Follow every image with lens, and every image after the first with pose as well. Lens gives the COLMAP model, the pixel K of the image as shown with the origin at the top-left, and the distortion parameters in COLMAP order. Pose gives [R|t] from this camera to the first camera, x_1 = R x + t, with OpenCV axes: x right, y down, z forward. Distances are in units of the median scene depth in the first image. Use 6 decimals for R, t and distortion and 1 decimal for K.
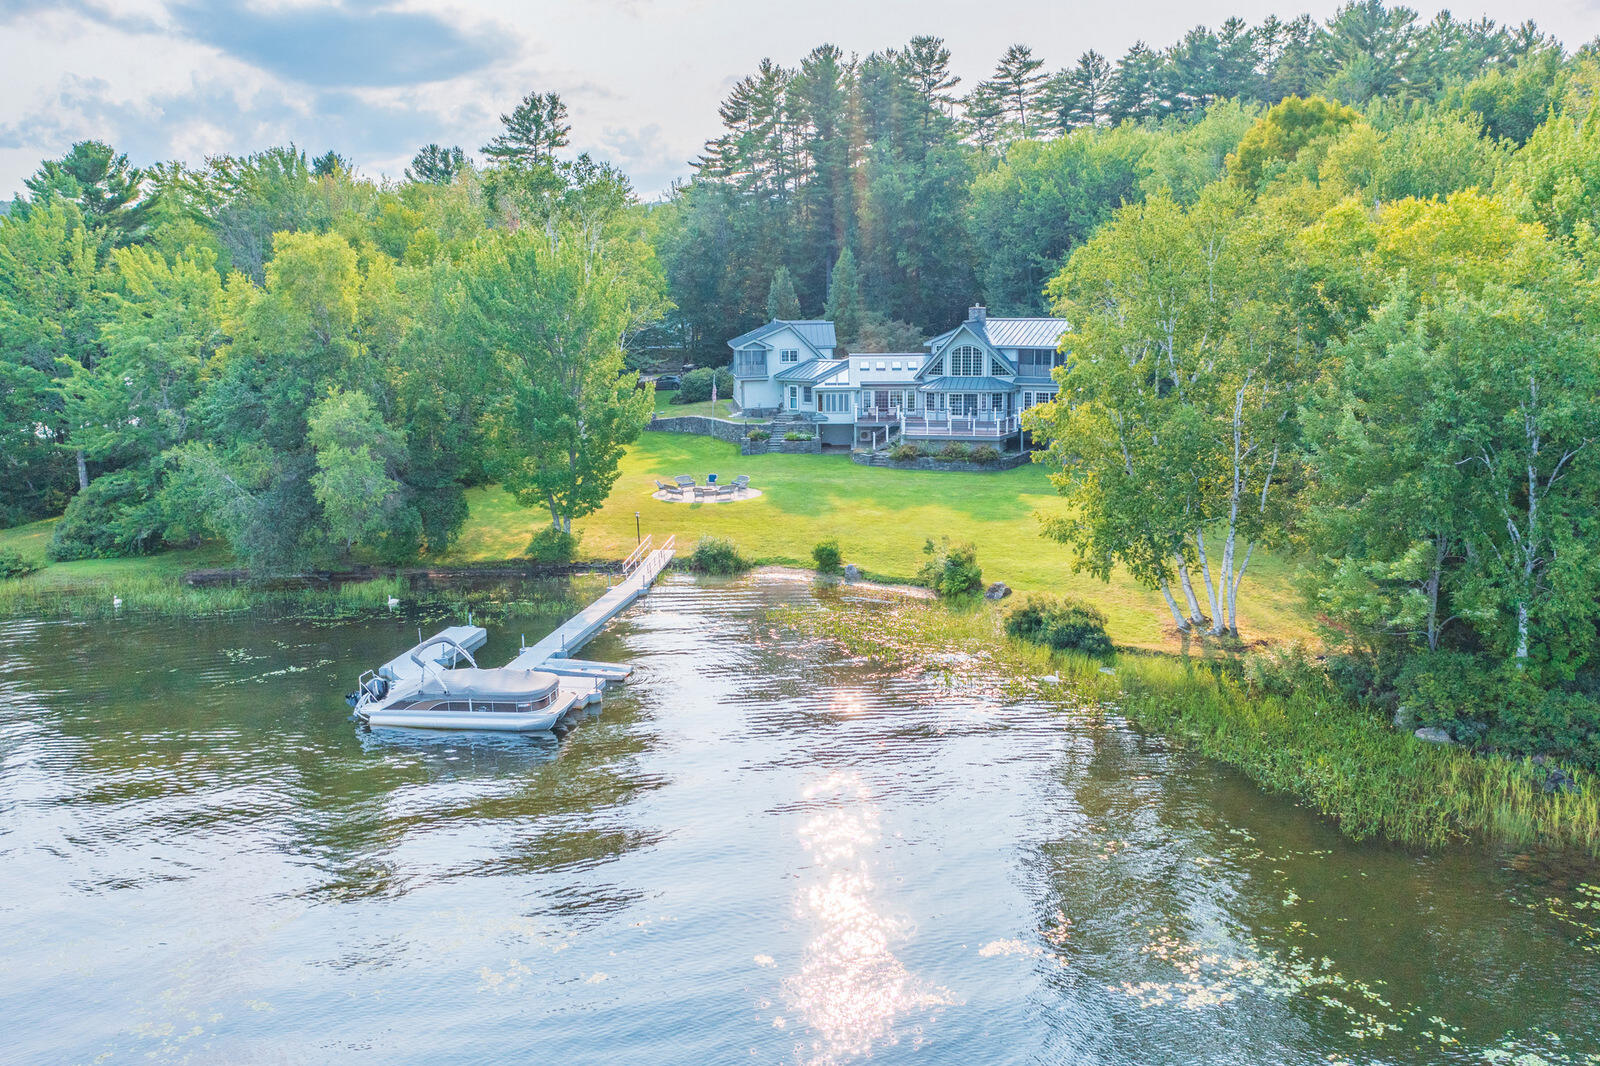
lens RADIAL K [[1260.1, 0, 800.2], [0, 1260.1, 533.3], [0, 0, 1]] dist [-0.013229, 0.004670]
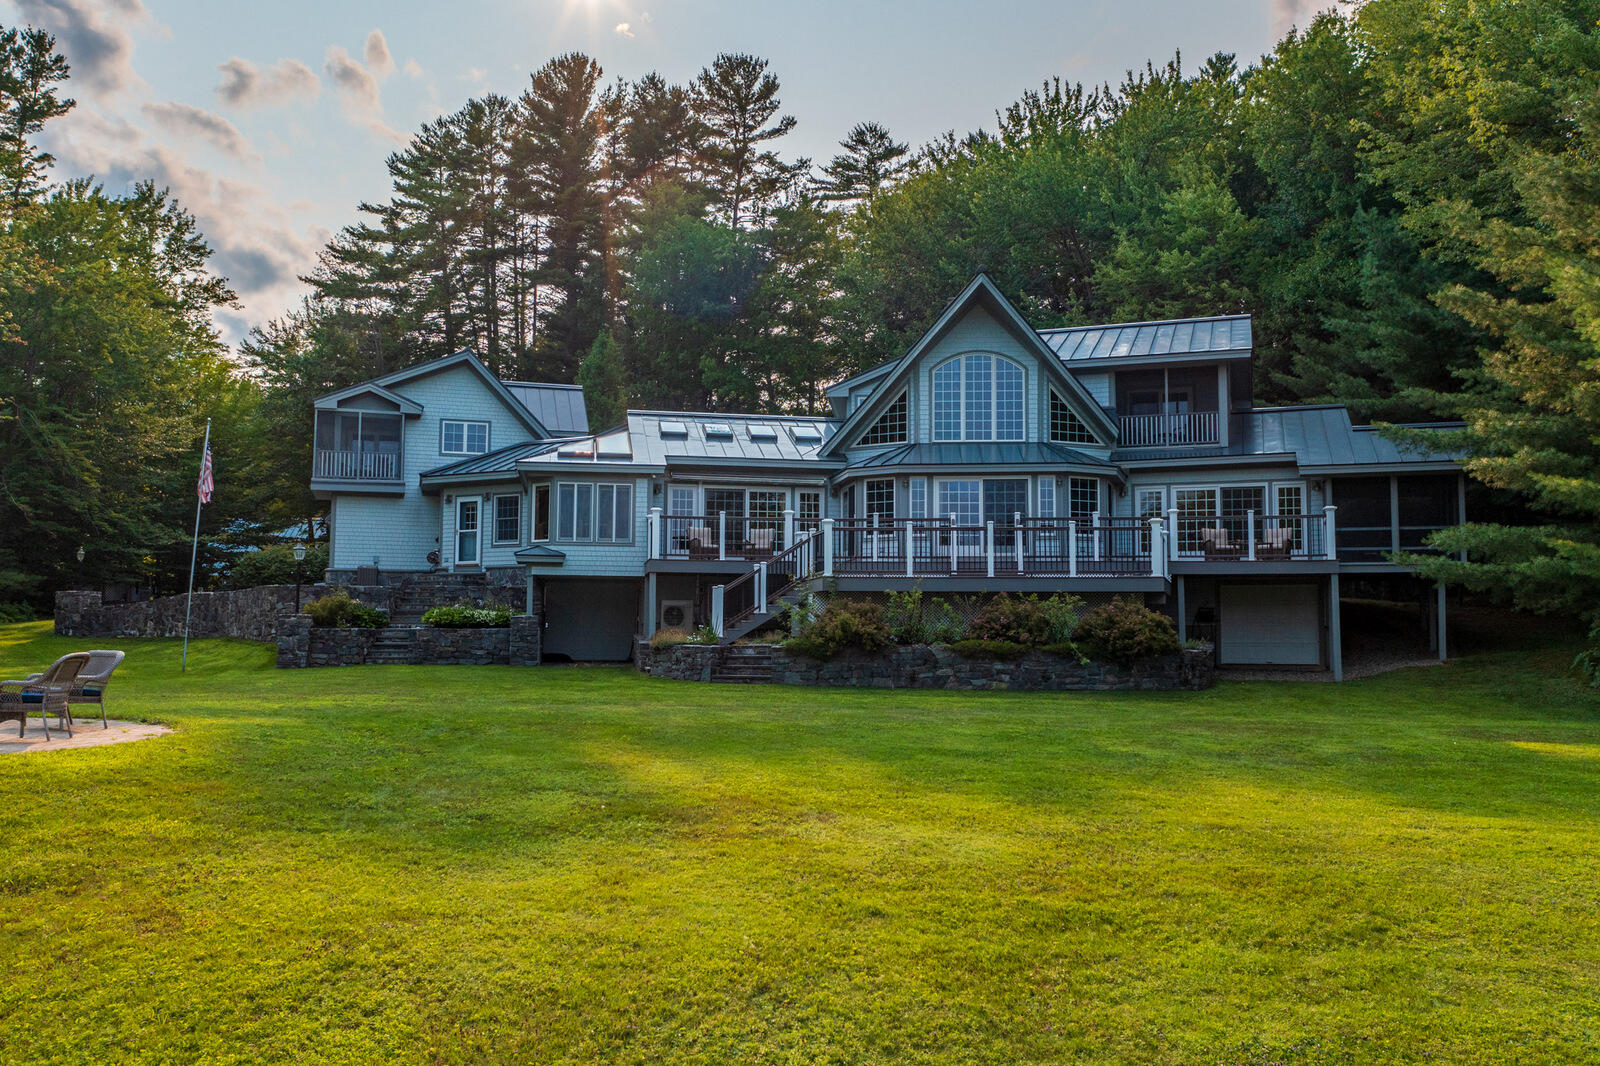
lens RADIAL K [[1260.1, 0, 792.0], [0, 1260.1, 537.2], [0, 0, 1]] dist [-0.013229, 0.004670]
pose [[0.978604, 0.037604, 0.202286, 0.012690], [0.017377, 0.964538, -0.263371, -0.009192], [-0.205017, 0.261251, 0.943247, 0.641838]]
